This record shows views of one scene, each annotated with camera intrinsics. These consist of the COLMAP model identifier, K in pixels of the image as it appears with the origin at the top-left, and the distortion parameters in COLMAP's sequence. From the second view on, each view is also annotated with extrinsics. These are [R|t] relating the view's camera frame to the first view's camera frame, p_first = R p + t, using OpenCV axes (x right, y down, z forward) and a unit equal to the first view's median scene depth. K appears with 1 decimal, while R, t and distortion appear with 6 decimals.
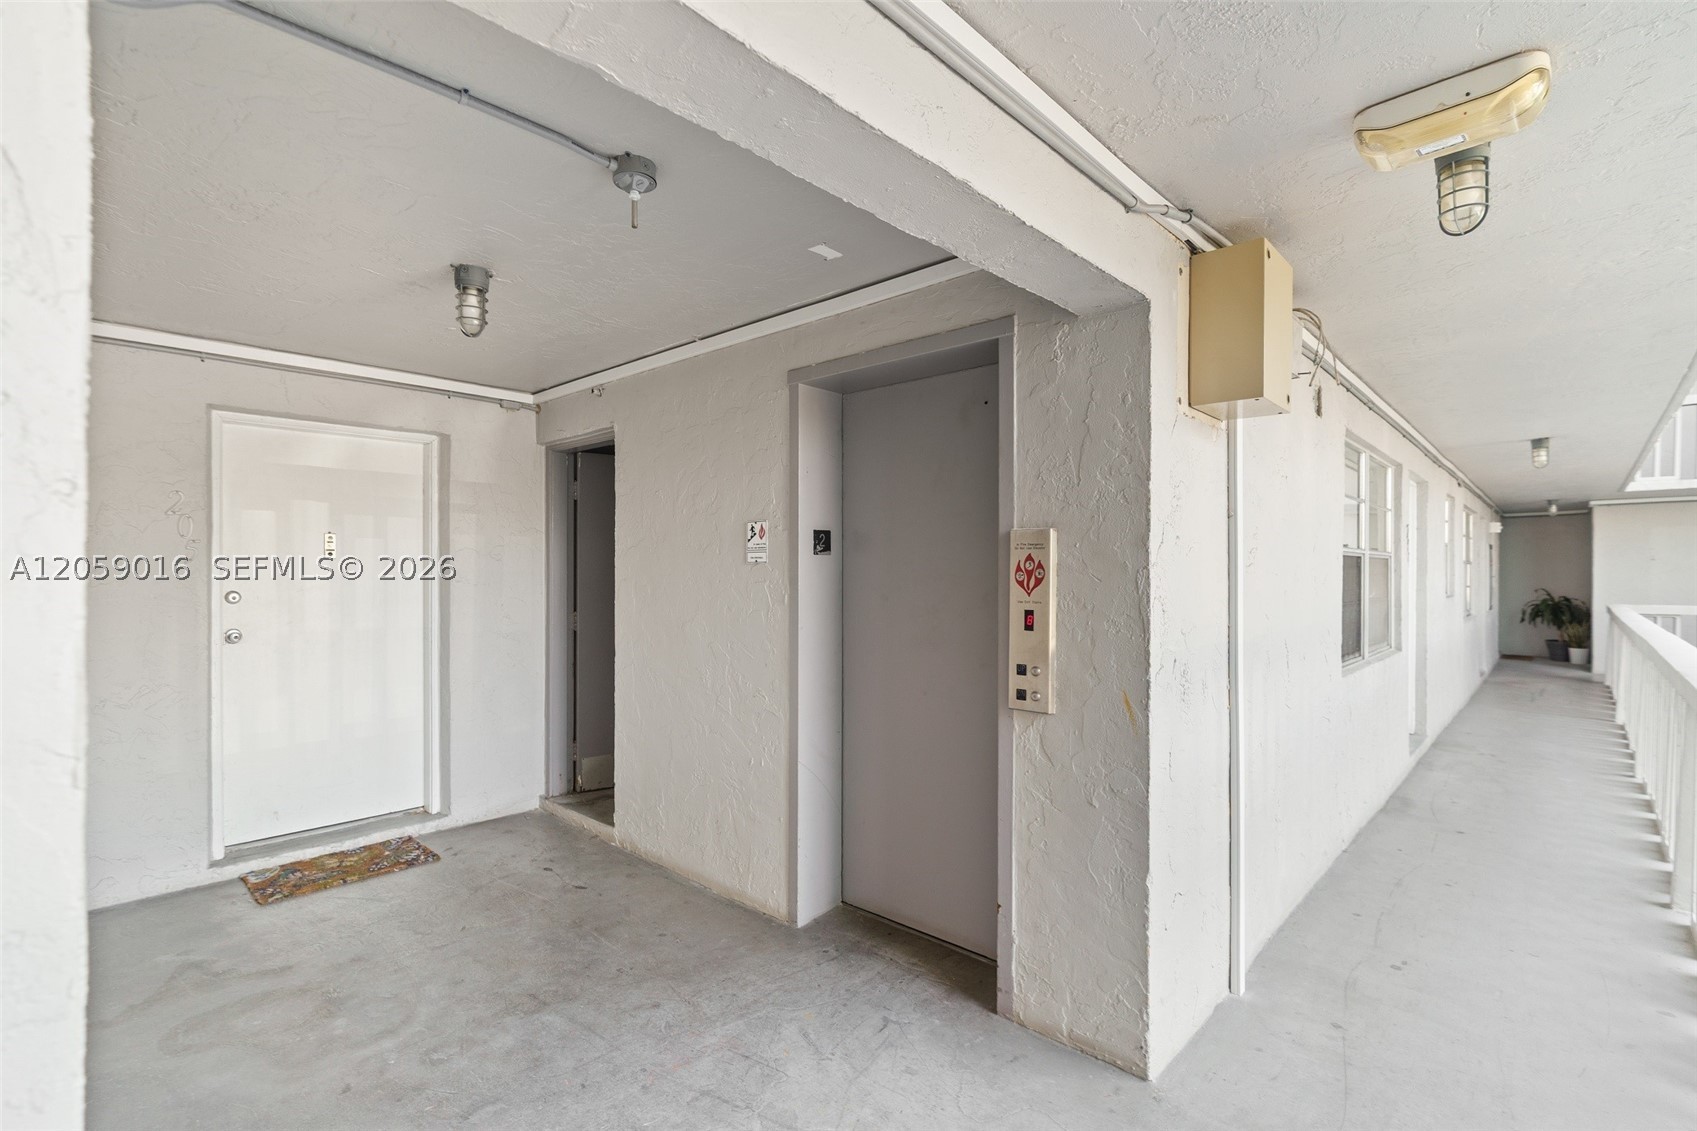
lens RADIAL K [[773.2, 0, 843.3], [0, 773.2, 572.5], [0, 0, 1]] dist [-0.007441, 0.002301]
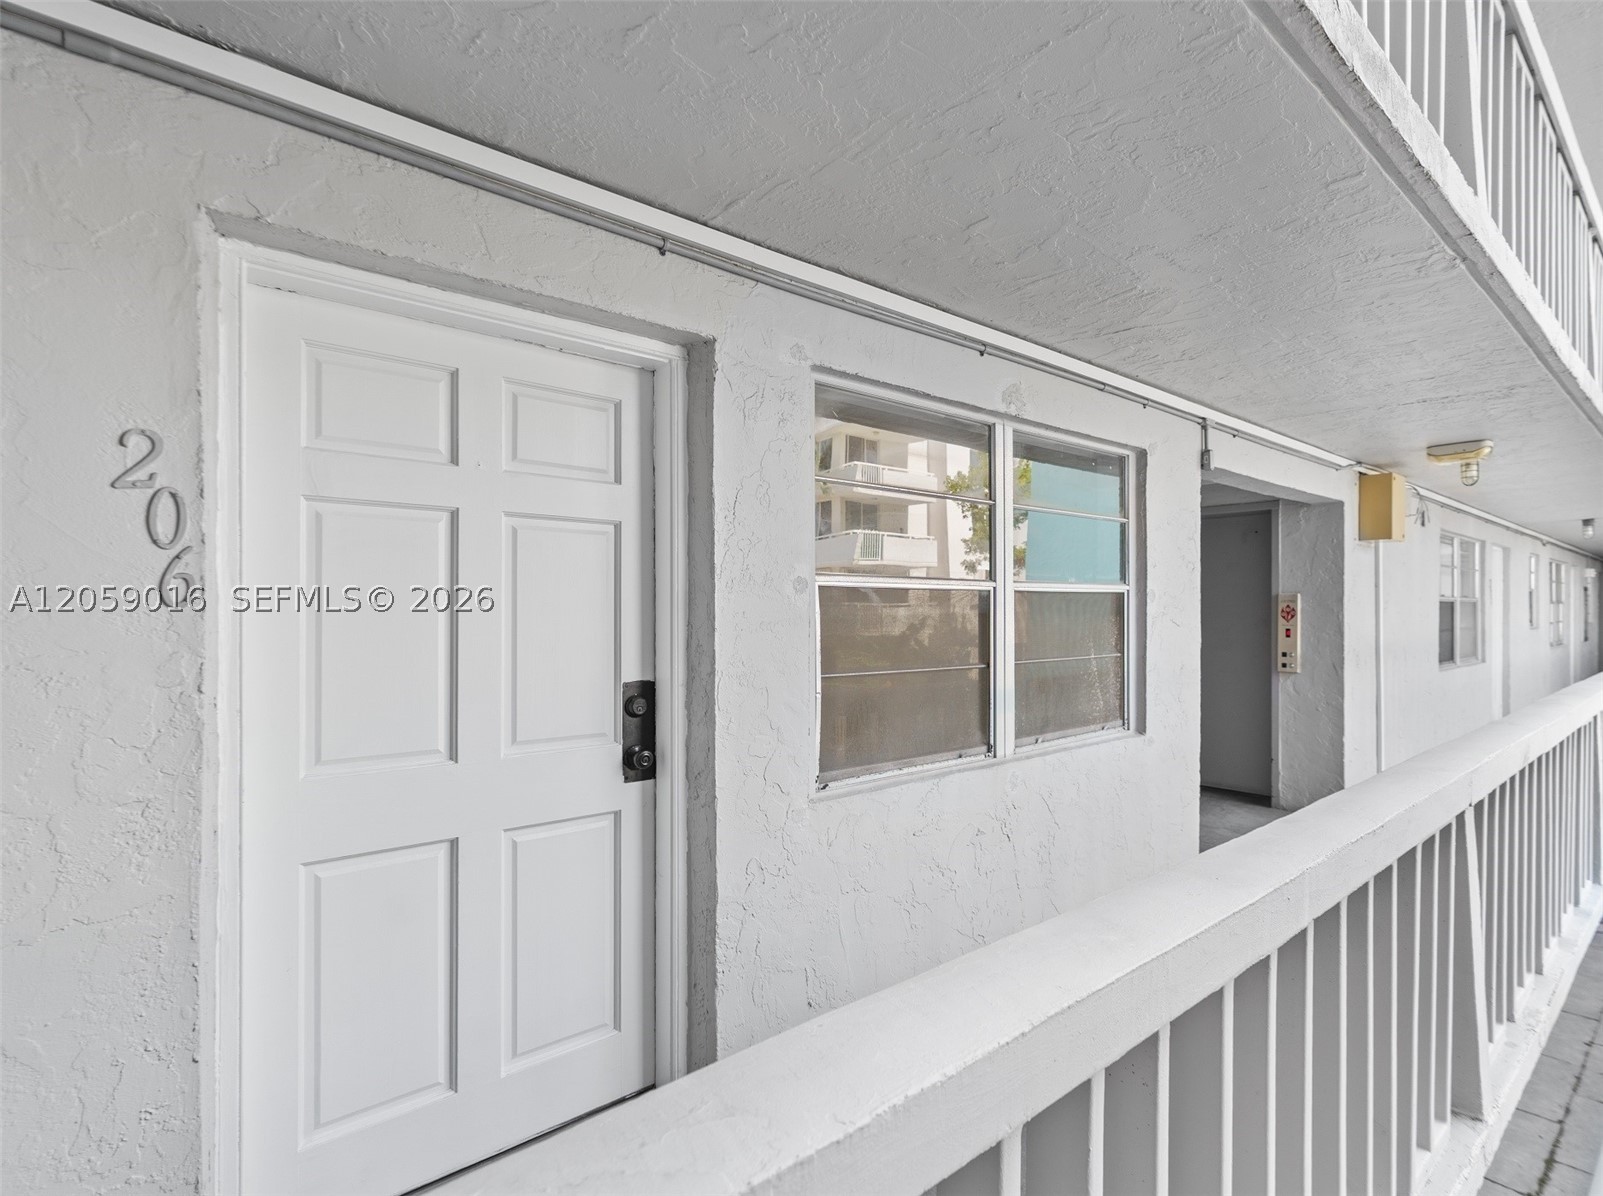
lens RADIAL K [[948.6, 0, 805.1], [0, 948.6, 597.8], [0, 0, 1]] dist [0.003177, -0.002409]
pose [[0.998619, 0.002171, -0.052494, -1.049432], [-0.002557, 0.999970, -0.007287, -0.019972], [0.052476, 0.007411, 0.998595, -1.908386]]
